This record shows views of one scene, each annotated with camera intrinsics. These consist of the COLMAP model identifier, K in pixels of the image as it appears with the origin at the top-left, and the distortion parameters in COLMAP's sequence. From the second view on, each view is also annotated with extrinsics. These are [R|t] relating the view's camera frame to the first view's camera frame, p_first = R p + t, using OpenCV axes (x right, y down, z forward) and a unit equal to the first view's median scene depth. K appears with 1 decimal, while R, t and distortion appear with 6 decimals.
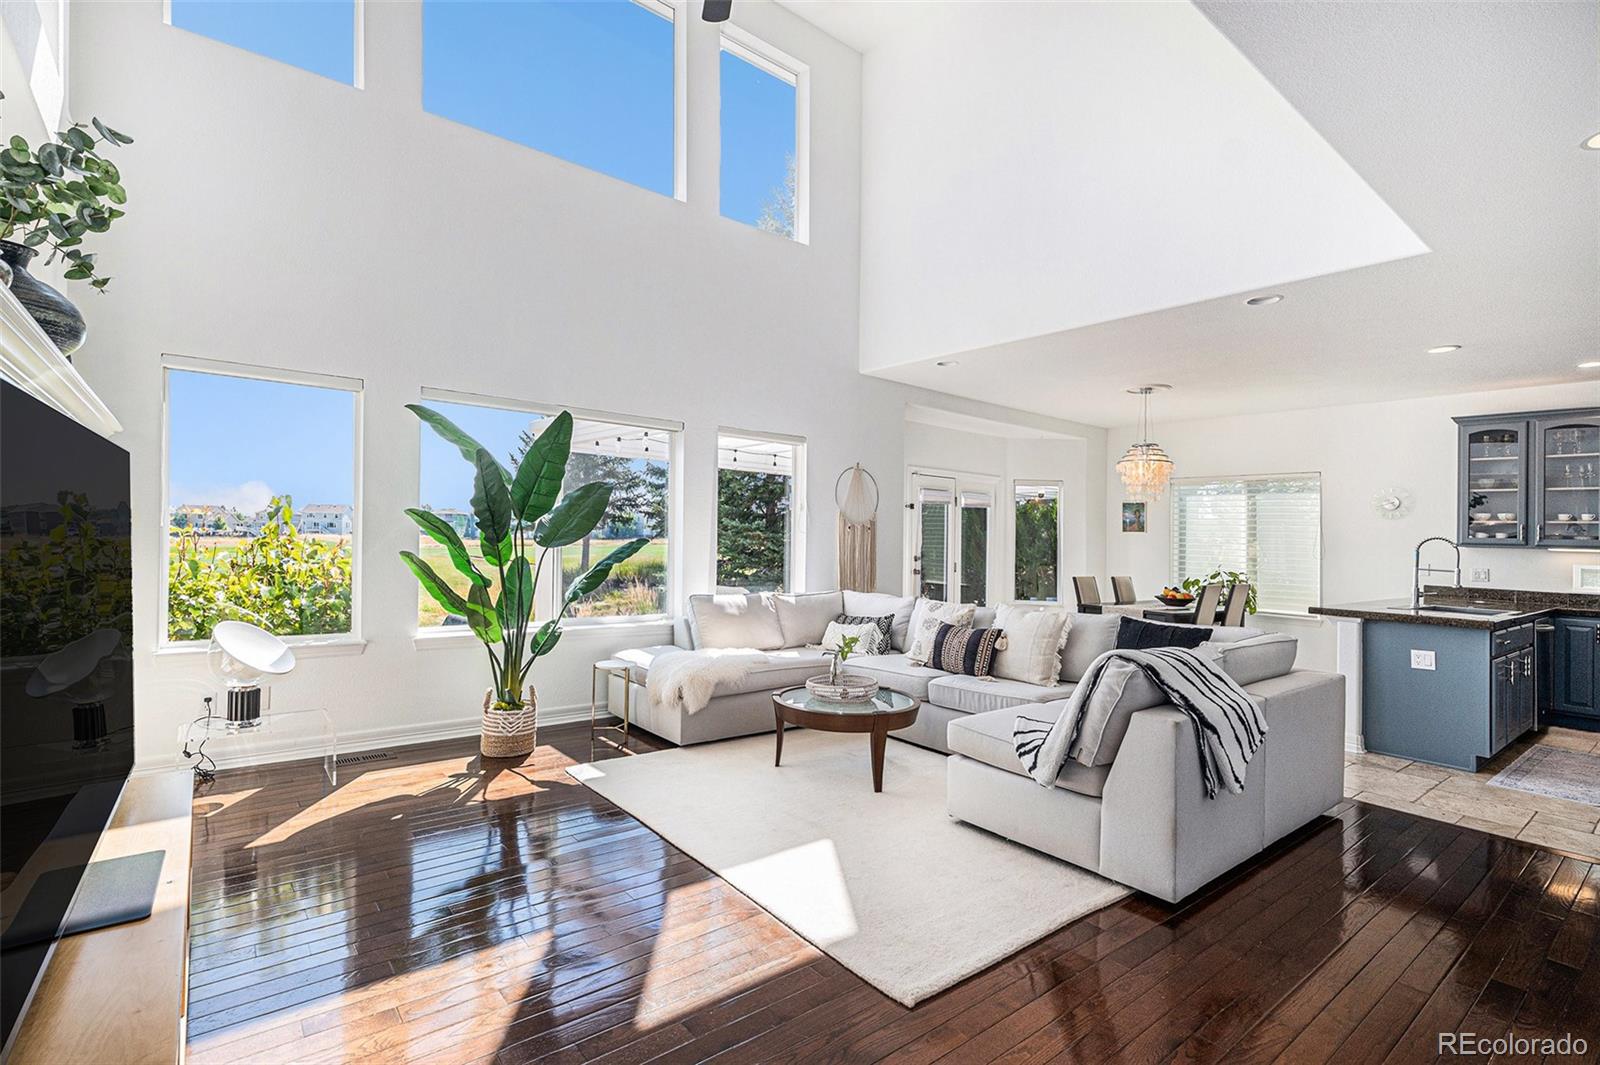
lens RADIAL K [[741.2, 0, 793.9], [0, 741.2, 533.0], [0, 0, 1]] dist [0.001836, -0.000123]
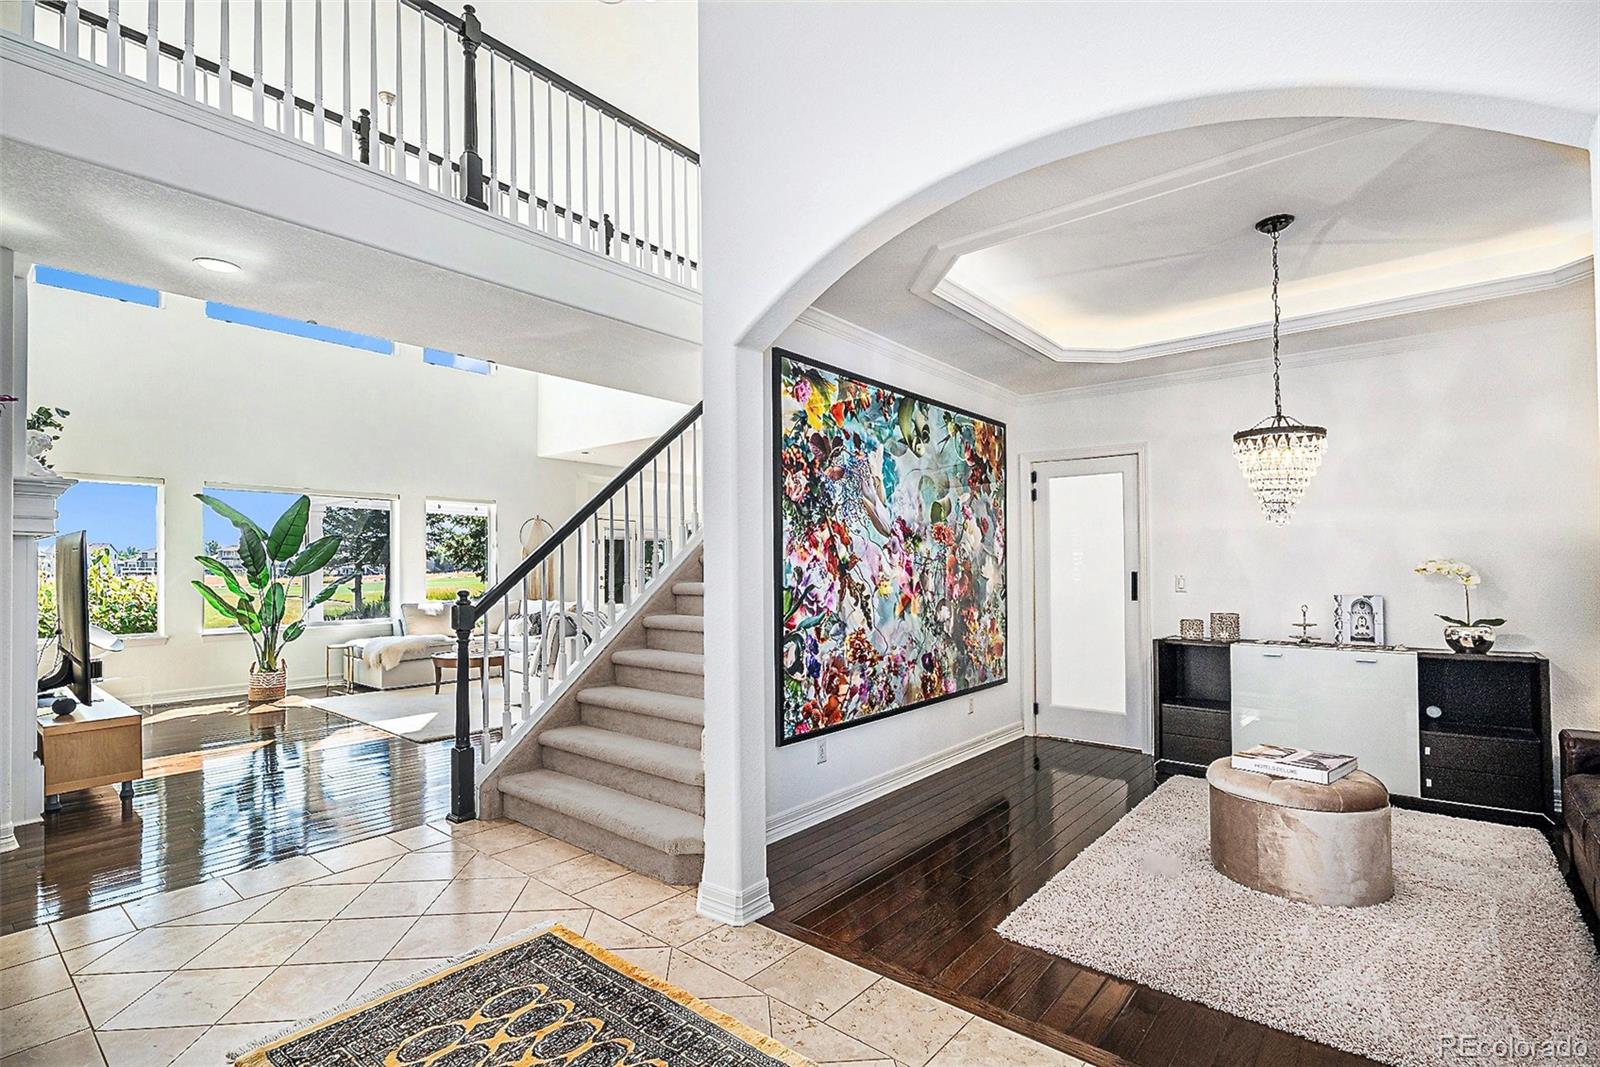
lens RADIAL K [[741.2, 0, 805.8], [0, 741.2, 546.4], [0, 0, 1]] dist [0.001836, -0.000123]
pose [[0.976164, -0.022066, 0.215910, 0.436934], [0.025893, 0.999553, -0.014913, 0.006529], [-0.215484, 0.020148, 0.976299, -0.883255]]
